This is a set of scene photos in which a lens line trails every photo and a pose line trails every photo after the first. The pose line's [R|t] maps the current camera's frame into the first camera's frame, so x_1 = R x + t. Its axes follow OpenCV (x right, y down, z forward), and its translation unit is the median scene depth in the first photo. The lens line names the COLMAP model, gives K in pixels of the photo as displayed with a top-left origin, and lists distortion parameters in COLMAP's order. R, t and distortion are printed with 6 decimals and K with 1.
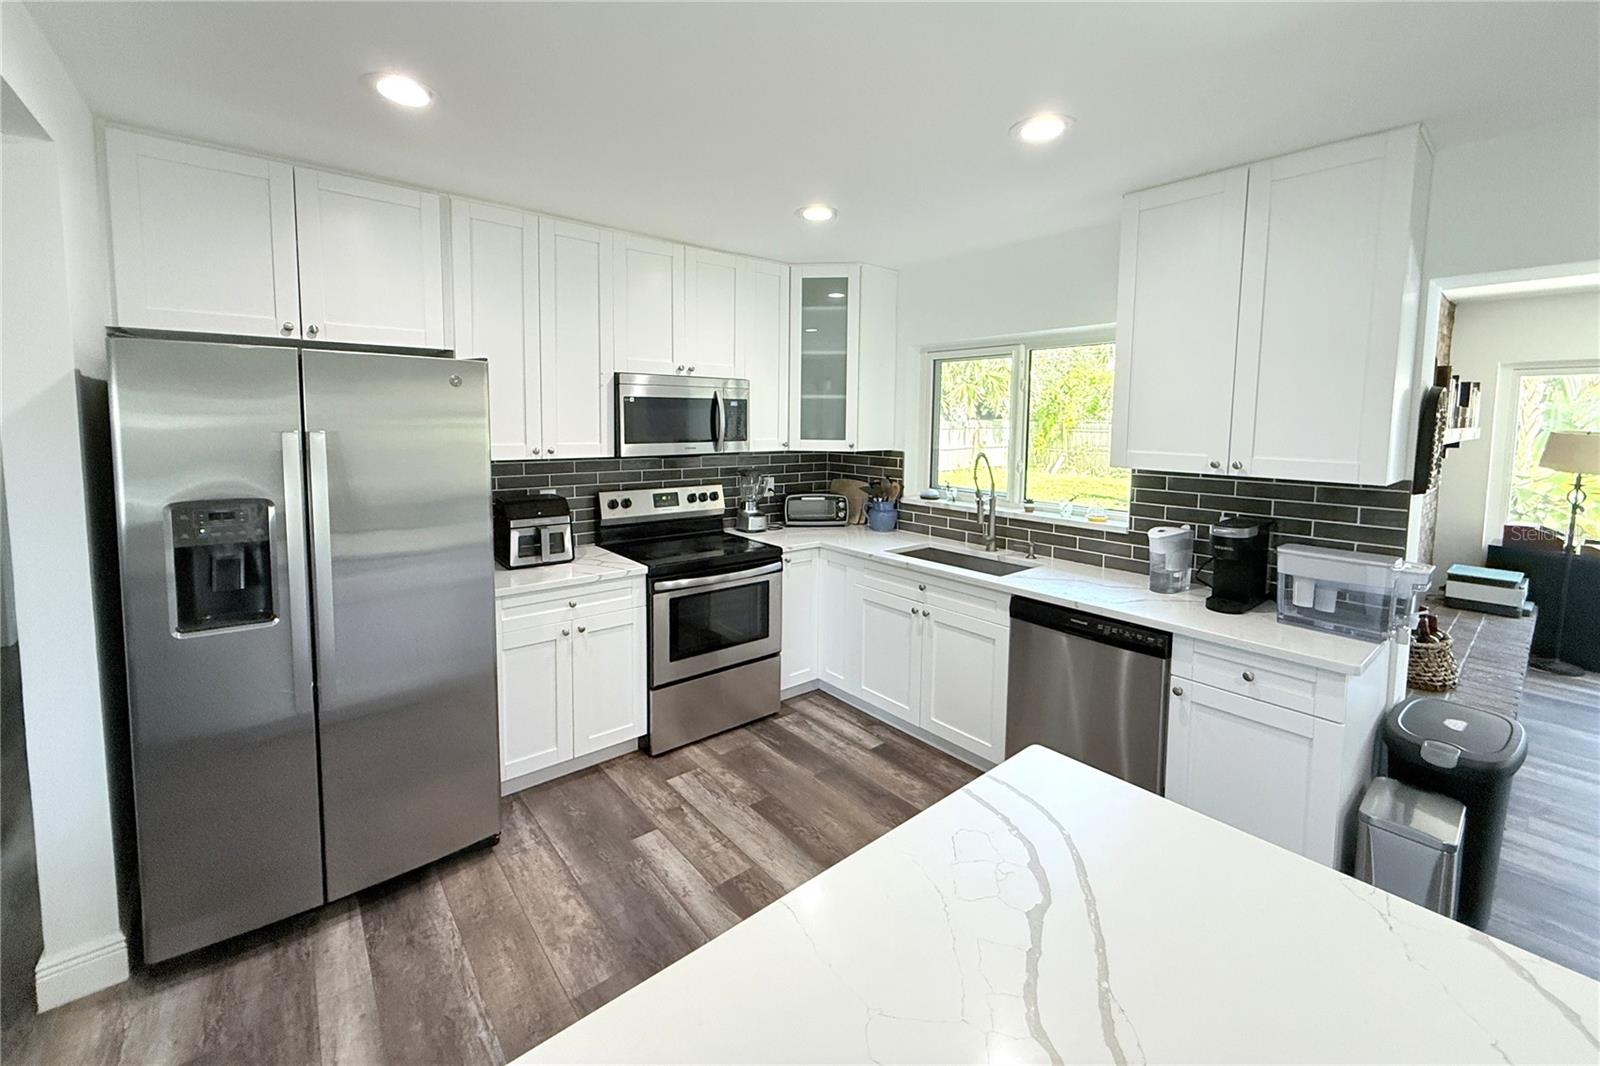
lens RADIAL K [[638.1, 0, 791.5], [0, 638.1, 468.8], [0, 0, 1]] dist [-0.000036, -0.000174]
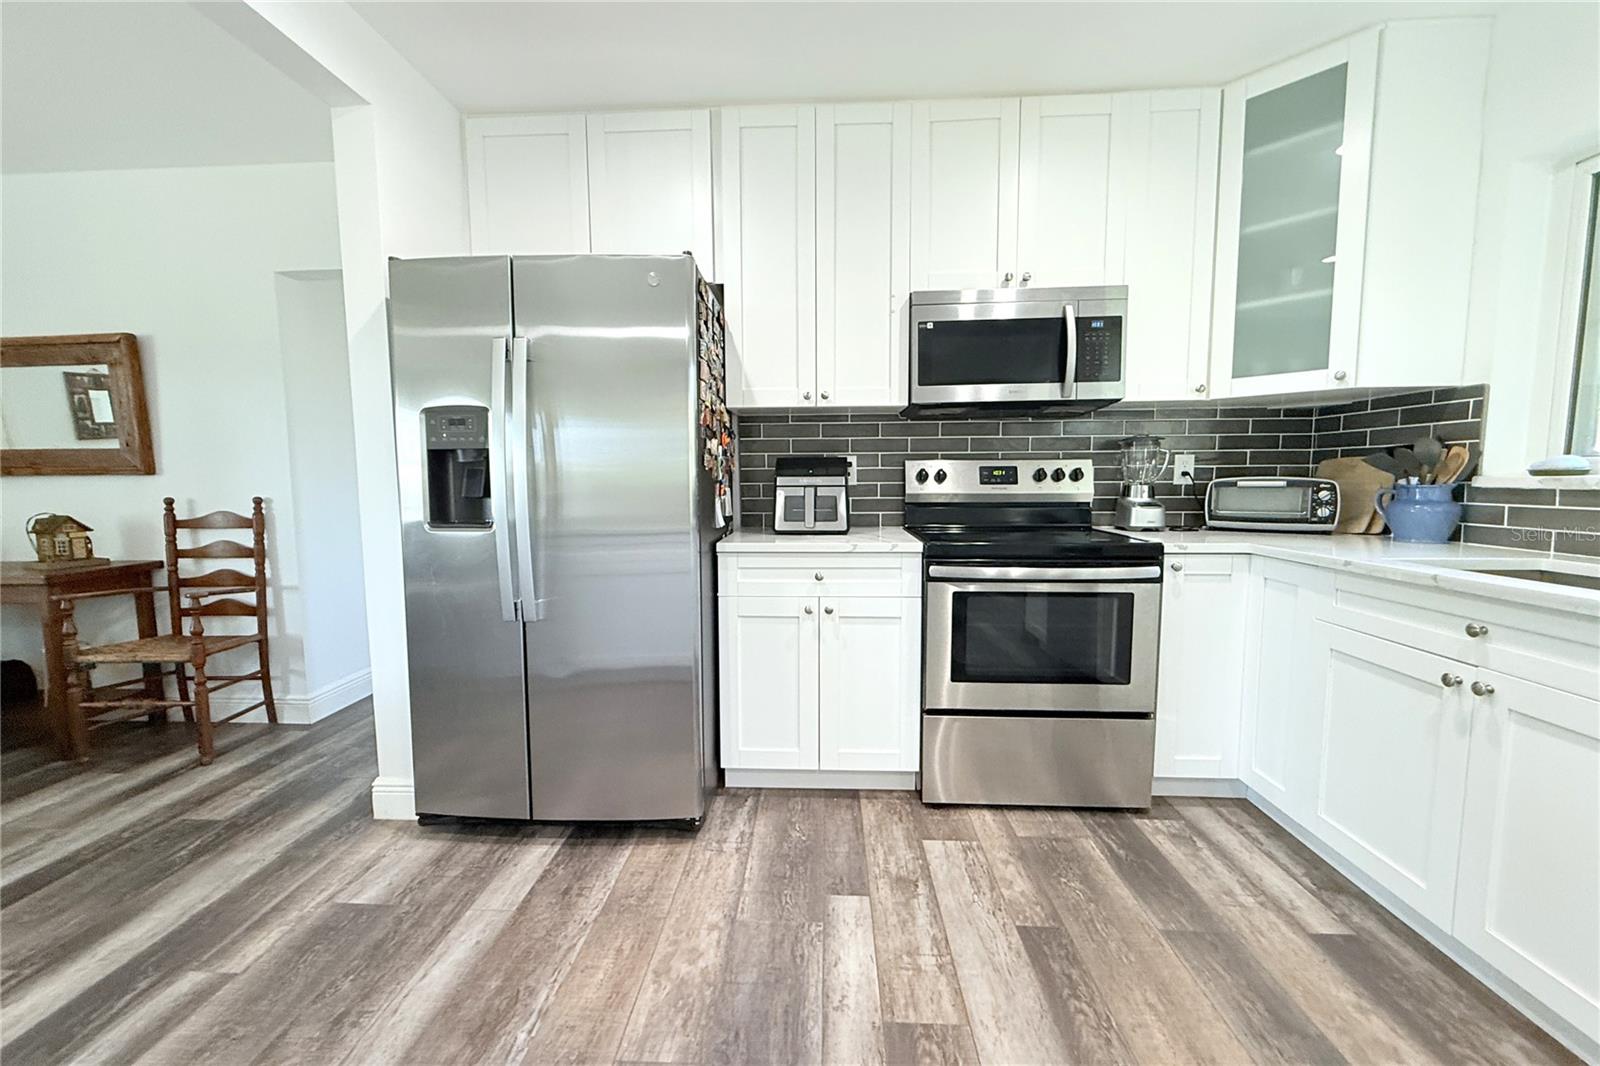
lens RADIAL K [[638.1, 0, 791.5], [0, 638.1, 533.1], [0, 0, 1]] dist [-0.000036, -0.000174]
pose [[0.738733, 0.045058, -0.672490, 0.151109], [-0.038173, 0.998958, 0.025000, 0.127702], [0.672916, 0.007202, 0.739683, 0.354314]]
